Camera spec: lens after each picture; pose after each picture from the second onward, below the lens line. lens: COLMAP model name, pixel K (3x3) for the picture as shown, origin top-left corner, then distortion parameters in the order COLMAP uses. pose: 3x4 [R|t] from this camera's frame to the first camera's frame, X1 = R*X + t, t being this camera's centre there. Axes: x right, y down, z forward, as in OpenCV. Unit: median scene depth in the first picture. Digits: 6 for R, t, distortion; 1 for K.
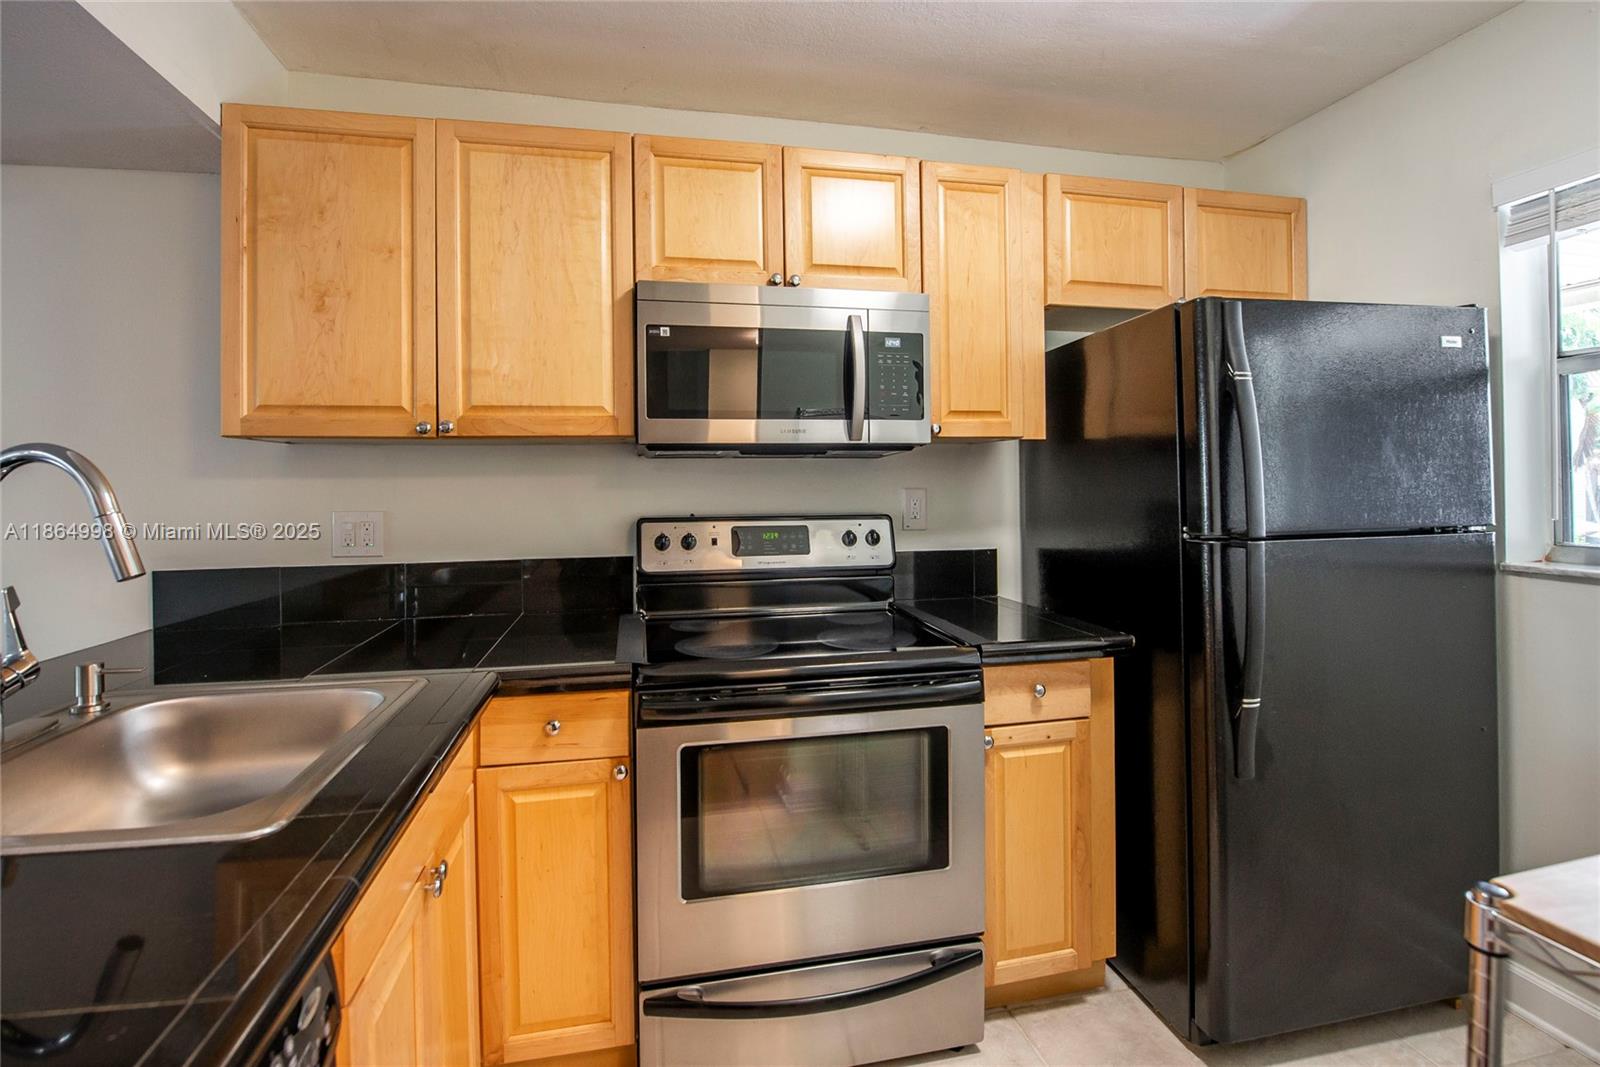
lens RADIAL K [[735.3, 0, 795.4], [0, 735.3, 484.9], [0, 0, 1]] dist [-0.016871, 0.000172]
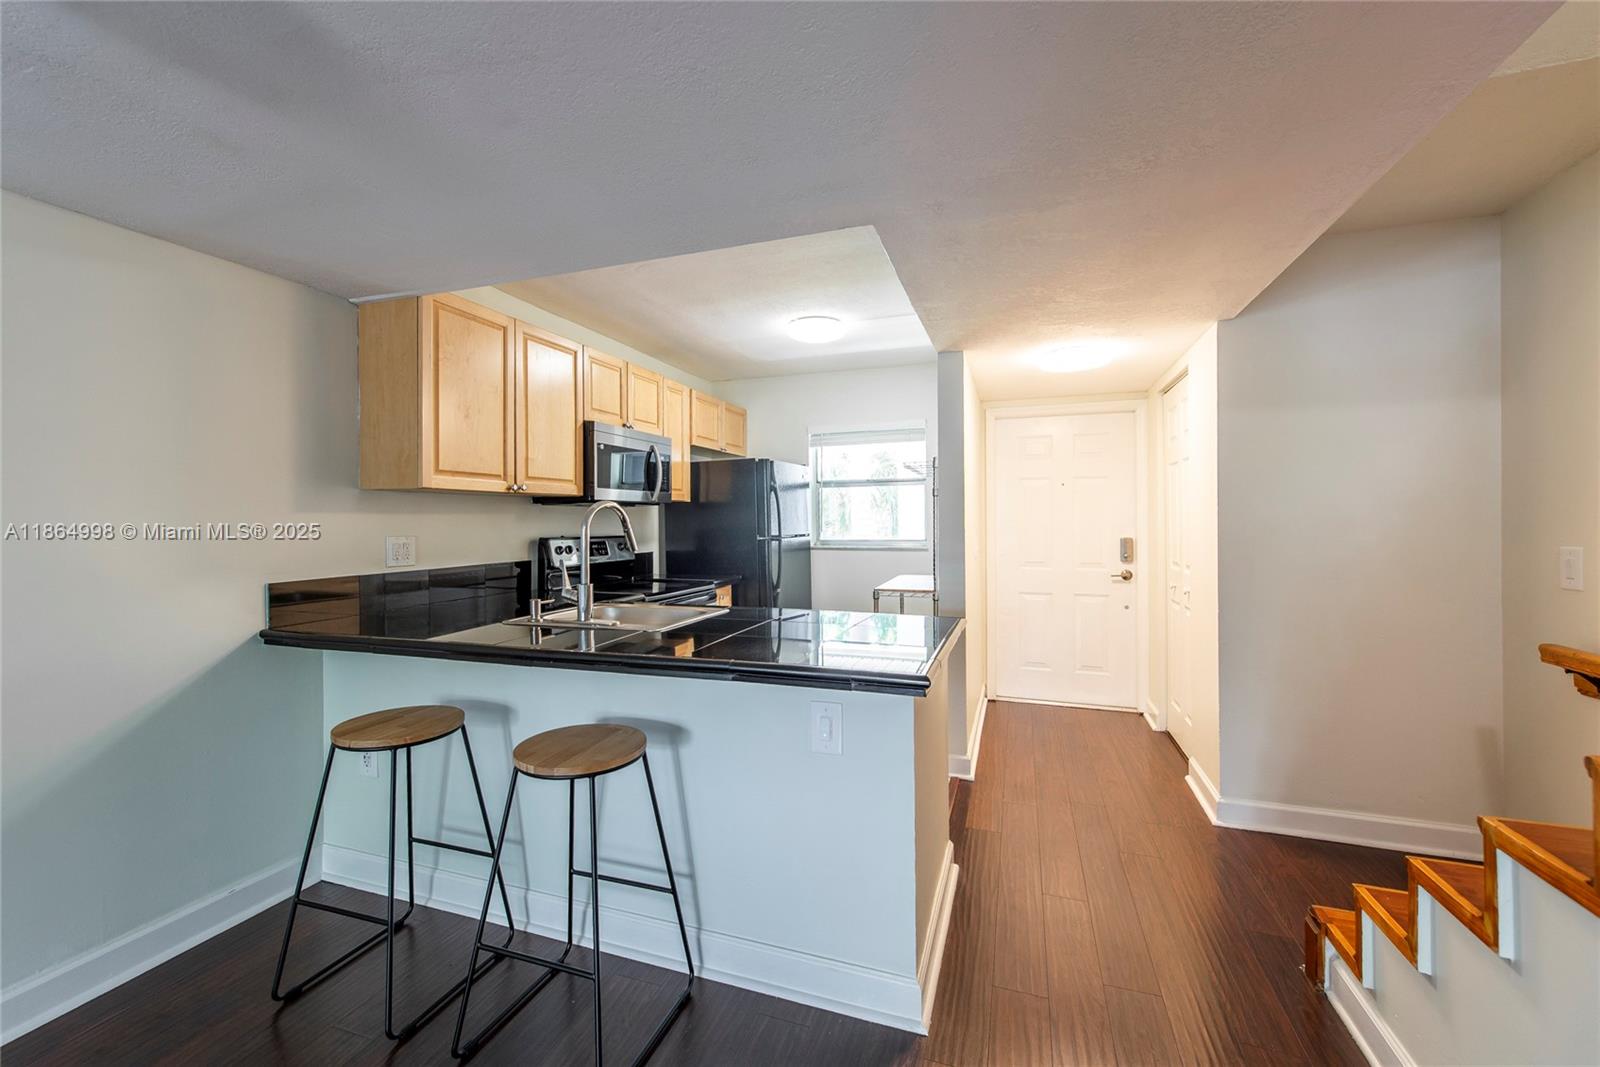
lens RADIAL K [[634.2, 0, 802.4], [0, 634.2, 523.2], [0, 0, 1]] dist [0.000131, -0.000037]
pose [[0.521169, 0.001326, 0.853452, -1.286378], [-0.001886, 0.999998, -0.000402, 0.008827], [-0.853451, -0.001400, 0.521170, -0.392556]]
